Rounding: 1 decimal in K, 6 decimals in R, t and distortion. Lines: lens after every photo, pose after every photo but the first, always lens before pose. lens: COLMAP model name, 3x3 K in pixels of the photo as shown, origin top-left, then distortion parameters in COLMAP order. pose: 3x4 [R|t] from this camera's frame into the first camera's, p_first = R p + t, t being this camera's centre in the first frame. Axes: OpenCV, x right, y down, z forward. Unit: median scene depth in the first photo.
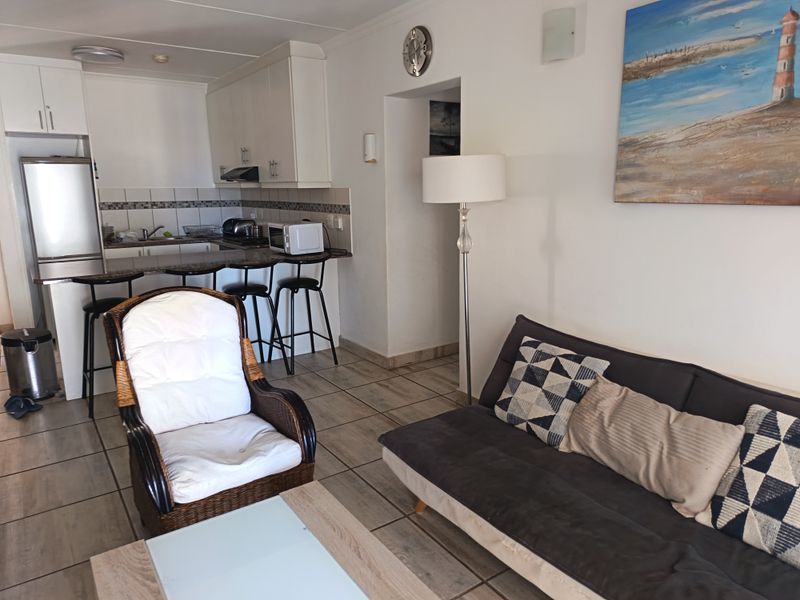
lens RADIAL K [[552.1, 0, 400.0], [0, 552.1, 300.0], [0, 0, 1]] dist [0.051848, -0.043232]
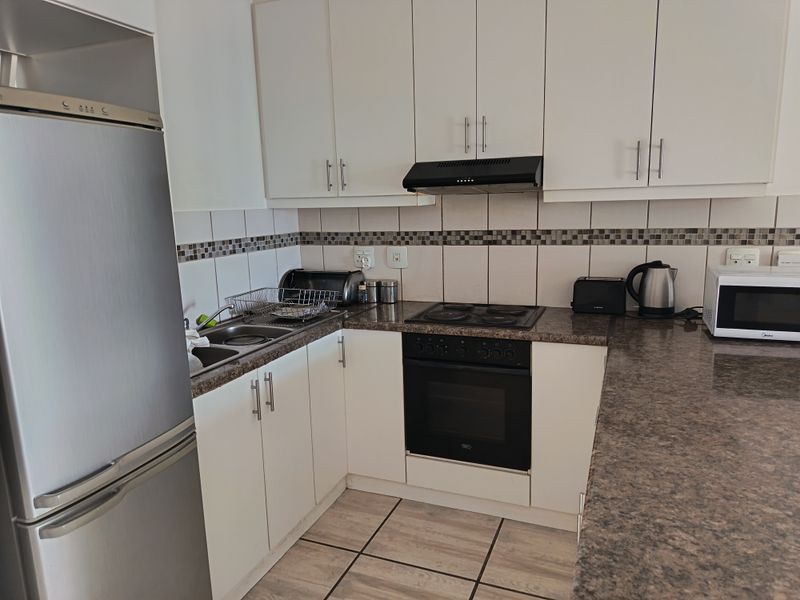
lens RADIAL K [[552.1, 0, 400.0], [0, 552.1, 300.0], [0, 0, 1]] dist [0.051848, -0.043232]
pose [[0.839284, -0.106352, 0.533190, -0.623091], [0.128245, 0.991734, -0.004054, -0.137173], [-0.528351, 0.071781, 0.845986, 0.692394]]
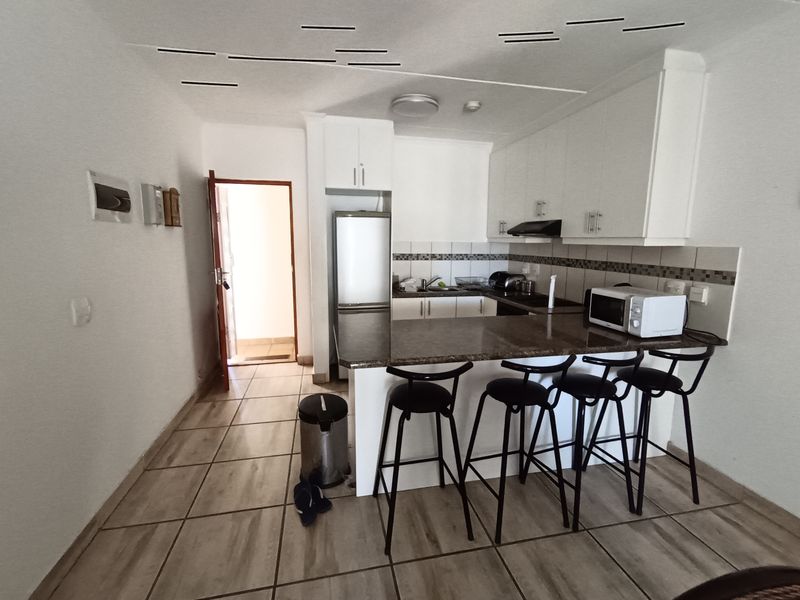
lens RADIAL K [[386.9, 0, 400.0], [0, 386.9, 300.0], [0, 0, 1]] dist [0.002798, 0.000281]
pose [[0.922373, 0.081583, -0.377588, -0.252837], [-0.100281, 0.994504, -0.030089, -0.070630], [0.373058, 0.065618, 0.925485, 0.350236]]
